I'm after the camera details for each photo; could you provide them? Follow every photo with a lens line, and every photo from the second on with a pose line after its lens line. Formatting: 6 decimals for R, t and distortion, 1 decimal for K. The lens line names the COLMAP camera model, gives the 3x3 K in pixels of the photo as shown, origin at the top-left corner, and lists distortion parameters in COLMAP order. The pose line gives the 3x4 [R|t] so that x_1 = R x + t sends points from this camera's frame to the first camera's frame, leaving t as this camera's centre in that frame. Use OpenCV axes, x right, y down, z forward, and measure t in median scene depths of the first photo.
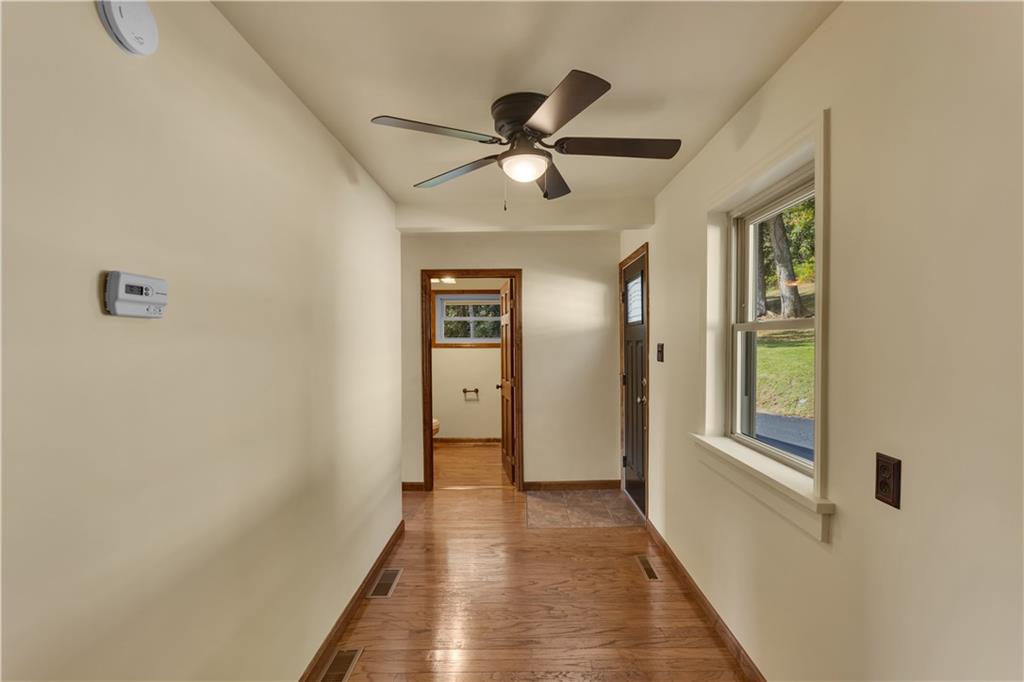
lens RADIAL K [[476.5, 0, 512.0], [0, 476.5, 341.0], [0, 0, 1]] dist [-0.003009, 0.001467]
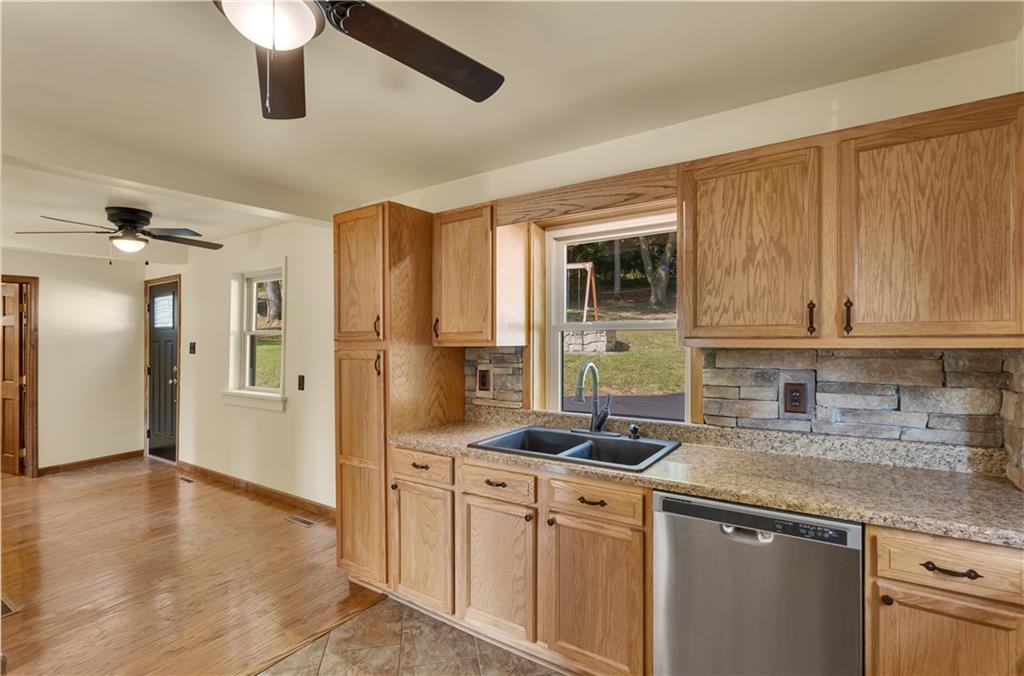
lens RADIAL K [[485.5, 0, 513.4], [0, 485.5, 320.9], [0, 0, 1]] dist [0.020514, 0.000075]
pose [[0.554310, 0.025334, 0.831924, -0.348674], [0.007514, 0.999344, -0.035438, 0.000036], [-0.832276, 0.025895, 0.553756, -0.605701]]
